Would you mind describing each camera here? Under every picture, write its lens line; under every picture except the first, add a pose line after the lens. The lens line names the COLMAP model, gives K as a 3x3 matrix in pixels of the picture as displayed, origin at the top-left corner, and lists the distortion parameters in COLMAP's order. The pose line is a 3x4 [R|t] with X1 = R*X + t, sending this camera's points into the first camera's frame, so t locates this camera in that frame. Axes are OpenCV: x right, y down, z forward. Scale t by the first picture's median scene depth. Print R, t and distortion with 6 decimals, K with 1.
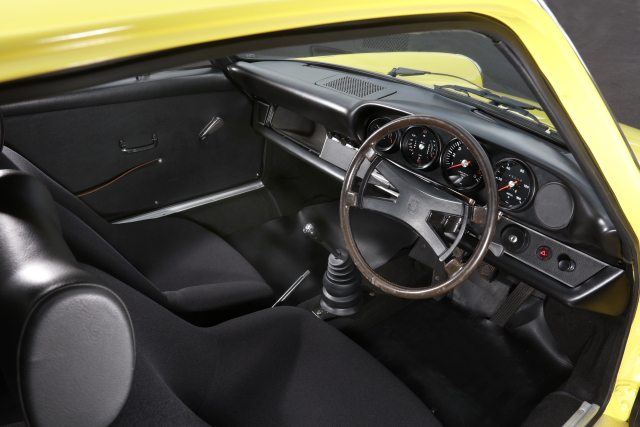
lens RADIAL K [[505.1, 0, 320.0], [0, 505.1, 213.5], [0, 0, 1]] dist [-0.006060, -0.000458]
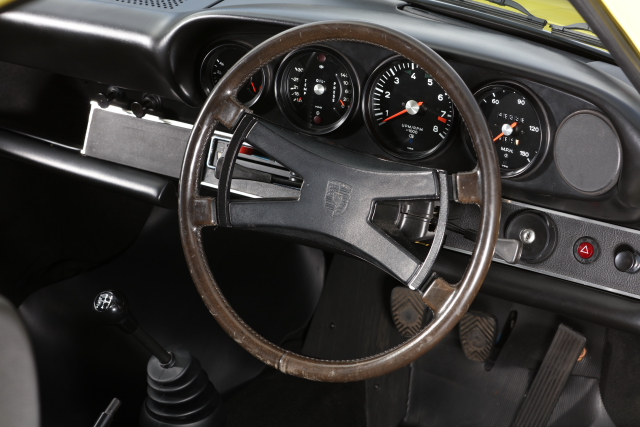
lens RADIAL K [[1505.2, 0, 320.0], [0, 1505.2, 213.5], [0, 0, 1]] dist [-0.244270, 0.044207]
pose [[0.948759, -0.148611, 0.278873, -0.246196], [0.177785, 0.980624, -0.082273, 0.117008], [-0.261243, 0.127637, 0.956797, -0.420228]]
